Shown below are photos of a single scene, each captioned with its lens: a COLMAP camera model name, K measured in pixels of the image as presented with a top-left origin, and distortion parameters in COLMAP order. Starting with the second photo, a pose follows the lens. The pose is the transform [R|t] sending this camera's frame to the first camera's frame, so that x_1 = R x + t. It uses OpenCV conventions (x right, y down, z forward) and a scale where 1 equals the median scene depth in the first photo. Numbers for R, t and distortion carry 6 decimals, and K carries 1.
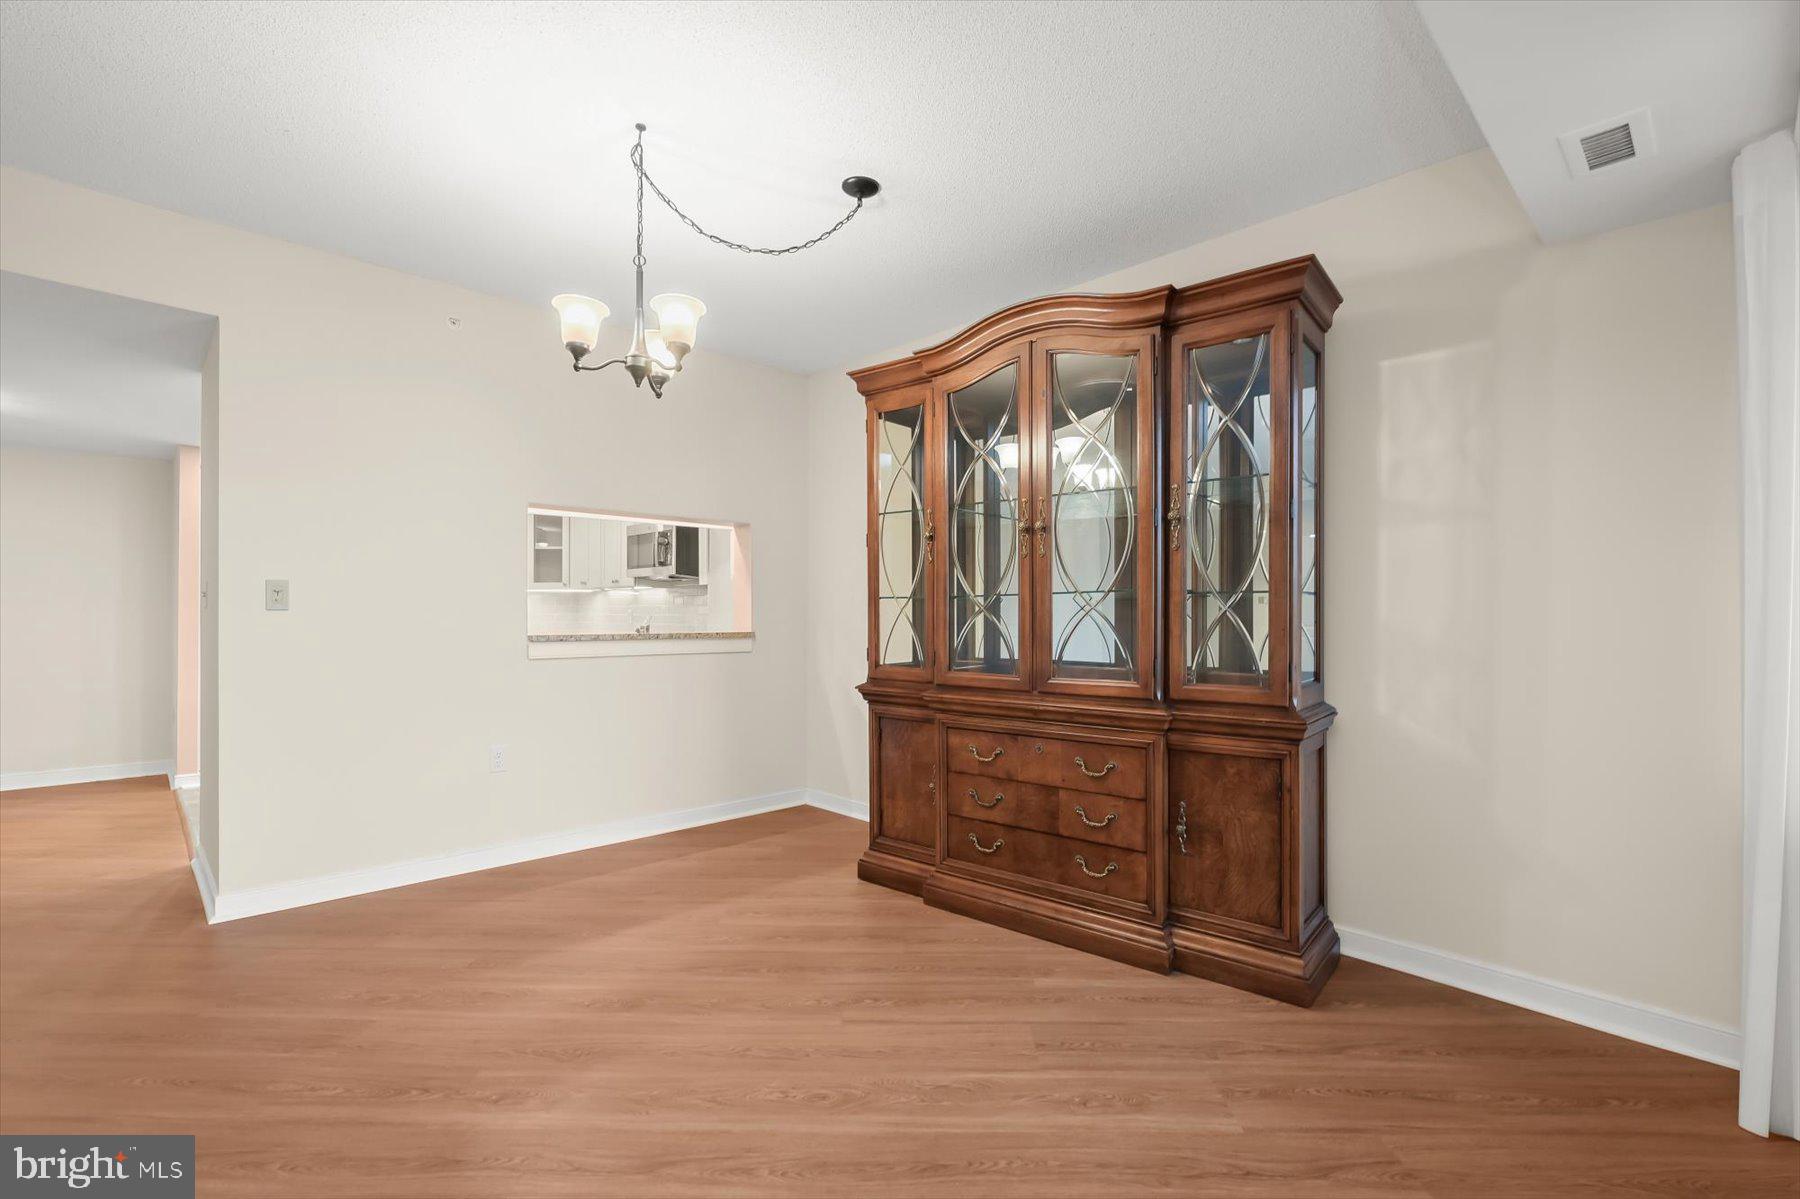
lens RADIAL K [[806.4, 0, 900.7], [0, 806.4, 616.4], [0, 0, 1]] dist [0.002939, -0.000264]
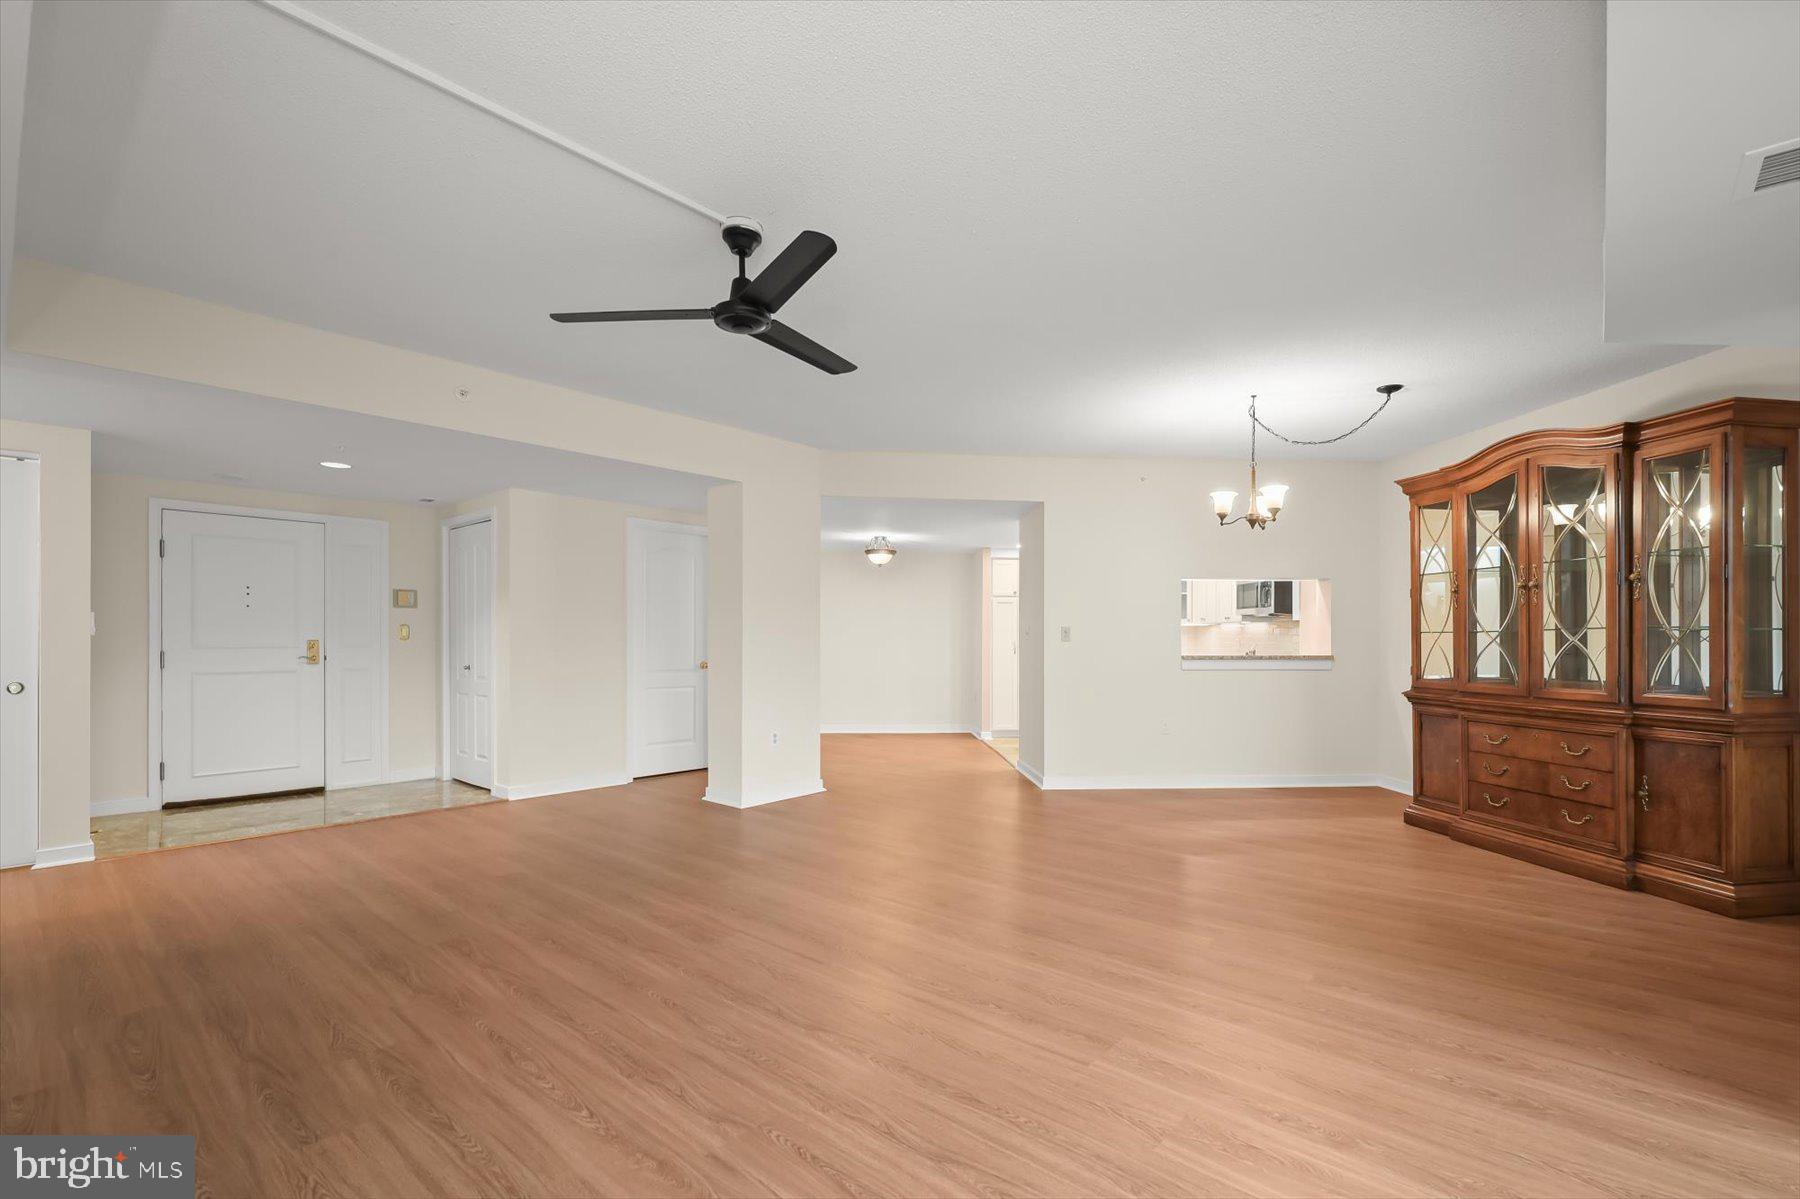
lens RADIAL K [[806.4, 0, 914.5], [0, 806.4, 639.3], [0, 0, 1]] dist [0.002939, -0.000264]
pose [[0.768932, -0.001473, -0.639329, 0.241763], [-0.000846, 0.999994, -0.003321, -0.005816], [0.639331, 0.003095, 0.768926, -0.841816]]
